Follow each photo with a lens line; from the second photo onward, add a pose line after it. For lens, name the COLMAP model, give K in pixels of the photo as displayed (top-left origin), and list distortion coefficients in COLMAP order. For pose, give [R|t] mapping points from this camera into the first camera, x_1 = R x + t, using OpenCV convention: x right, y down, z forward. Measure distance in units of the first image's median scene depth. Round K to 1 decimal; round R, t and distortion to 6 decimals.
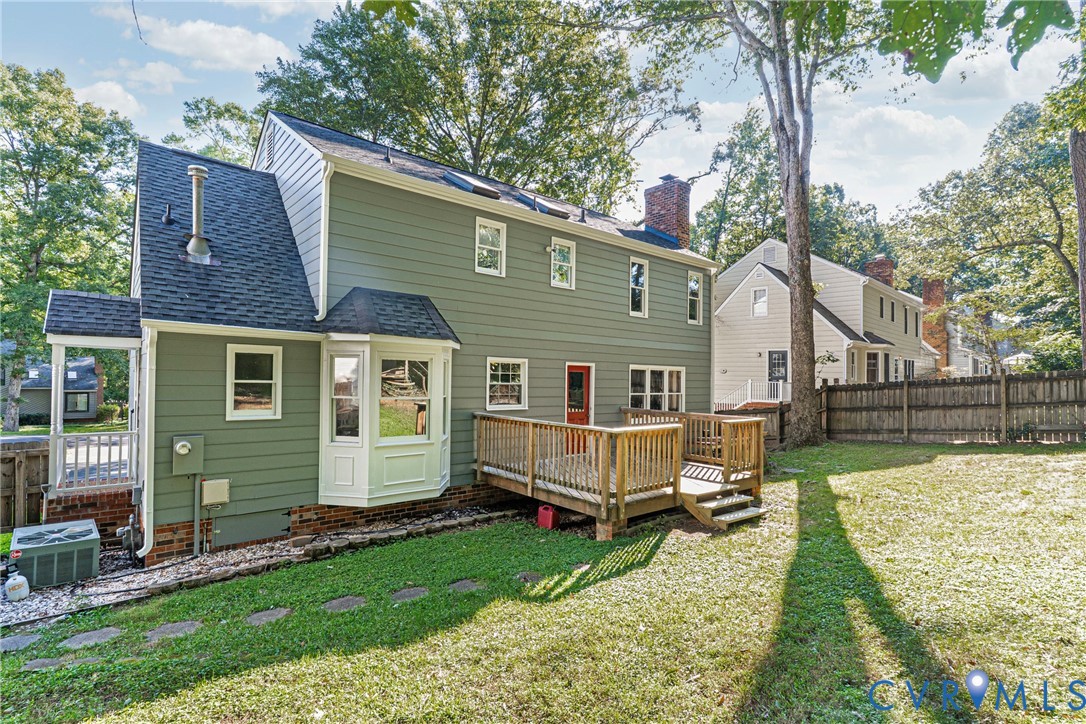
lens RADIAL K [[516.9, 0, 542.0], [0, 516.9, 365.8], [0, 0, 1]] dist [0.001082, 0.000748]
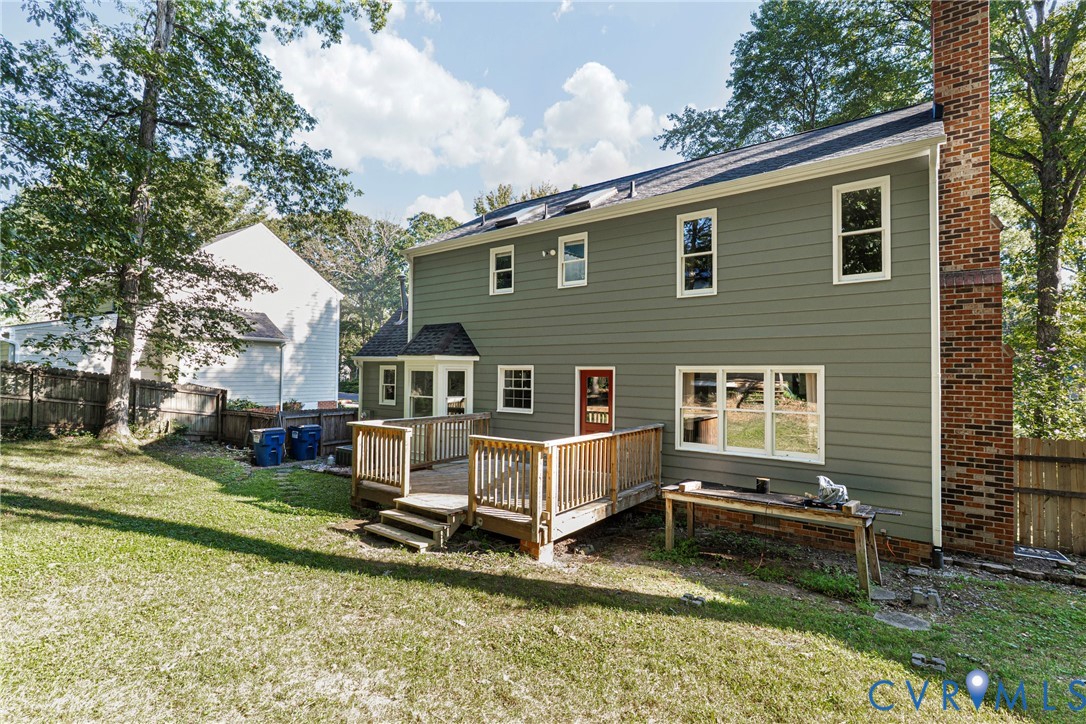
lens RADIAL K [[516.9, 0, 538.9], [0, 516.9, 367.7], [0, 0, 1]] dist [0.001082, 0.000748]
pose [[0.224269, -0.030731, -0.974043, 1.252342], [0.014066, 0.999501, -0.028295, 0.026528], [0.974426, -0.007355, 0.224590, 0.986531]]
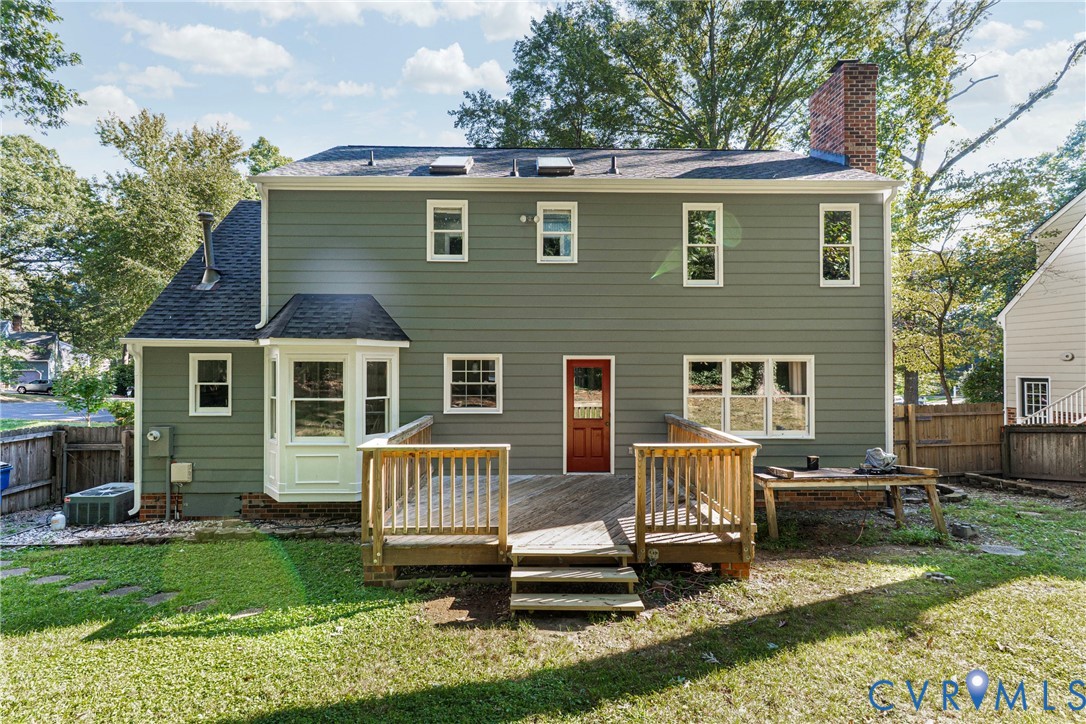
lens RADIAL K [[516.9, 0, 541.5], [0, 516.9, 367.5], [0, 0, 1]] dist [0.001082, 0.000748]
pose [[0.779824, -0.020642, -0.625658, 0.699988], [0.028931, 0.999577, 0.003082, 0.009928], [0.625330, -0.020504, 0.780091, 0.482337]]
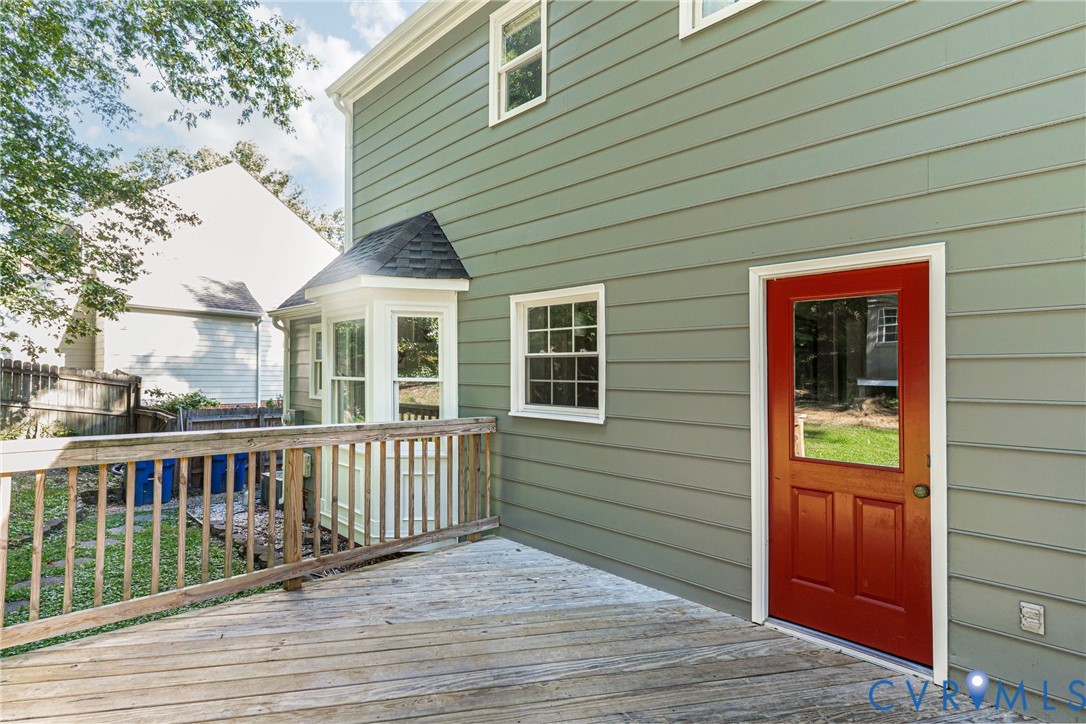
lens RADIAL K [[516.9, 0, 536.3], [0, 516.9, 357.5], [0, 0, 1]] dist [0.001082, 0.000748]
pose [[0.112916, -0.049504, -0.992371, 0.407044], [0.013257, 0.998744, -0.048313, 0.069400], [0.993516, -0.007700, 0.113431, 1.156472]]
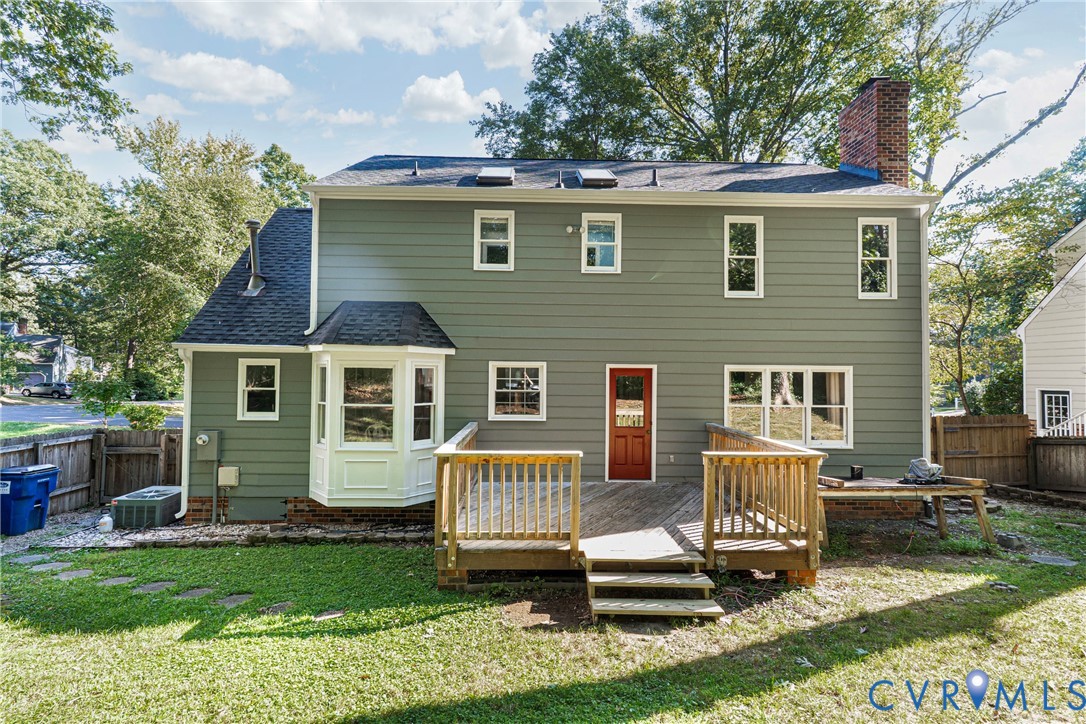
lens RADIAL K [[516.9, 0, 541.0], [0, 516.9, 367.2], [0, 0, 1]] dist [0.001082, 0.000748]
pose [[0.781824, -0.022686, -0.623086, 0.634519], [0.019480, 0.999739, -0.011957, 0.006503], [0.623194, -0.002790, 0.782062, 0.411445]]
